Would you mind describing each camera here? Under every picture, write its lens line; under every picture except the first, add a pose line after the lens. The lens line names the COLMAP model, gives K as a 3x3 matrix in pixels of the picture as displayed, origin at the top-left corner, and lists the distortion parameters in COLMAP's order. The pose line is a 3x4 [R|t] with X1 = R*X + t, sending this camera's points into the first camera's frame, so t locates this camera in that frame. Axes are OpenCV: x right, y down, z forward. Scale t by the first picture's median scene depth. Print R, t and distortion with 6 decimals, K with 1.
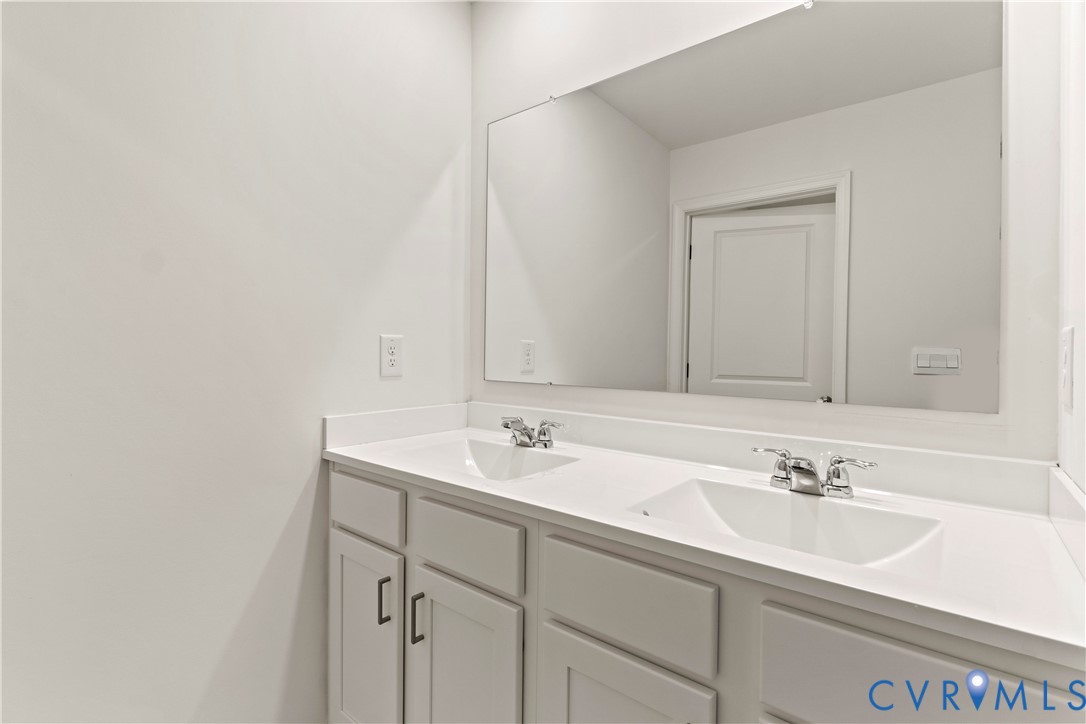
lens RADIAL K [[506.8, 0, 543.0], [0, 506.8, 362.0], [0, 0, 1]] dist [-0.022027, 0.000072]
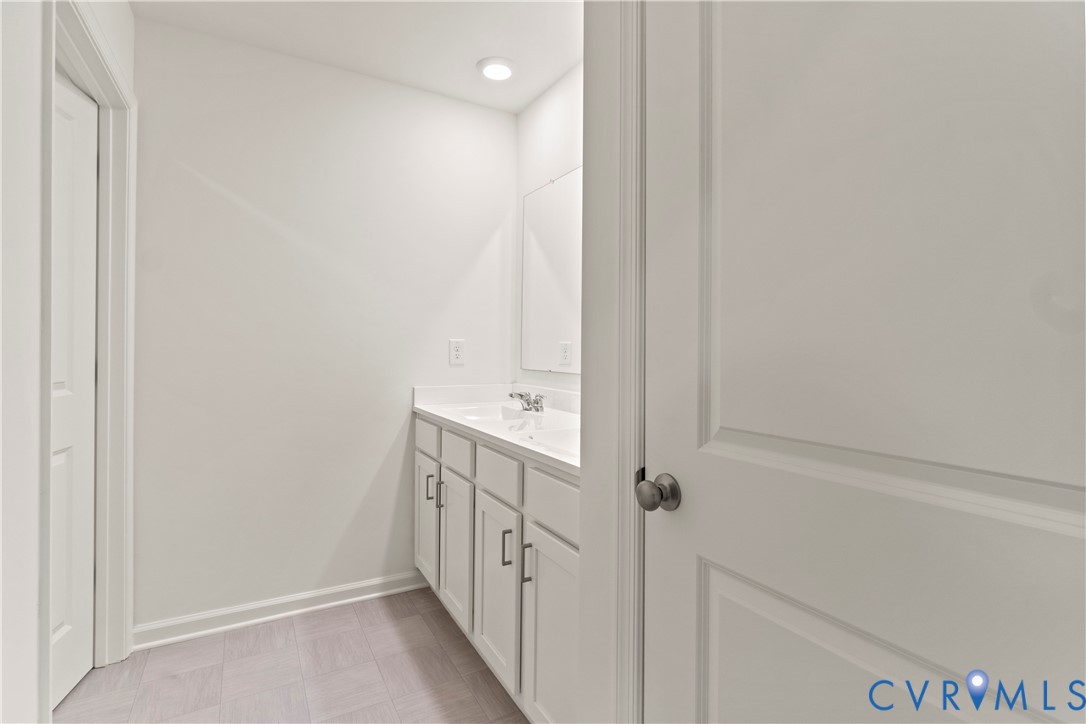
lens RADIAL K [[523.2, 0, 502.4], [0, 523.2, 359.2], [0, 0, 1]] dist [-0.014800, 0.000133]
pose [[0.898911, 0.002400, -0.438124, 0.537125], [-0.006964, 0.999937, -0.008811, 0.023018], [0.438075, 0.010972, 0.898871, -0.415960]]
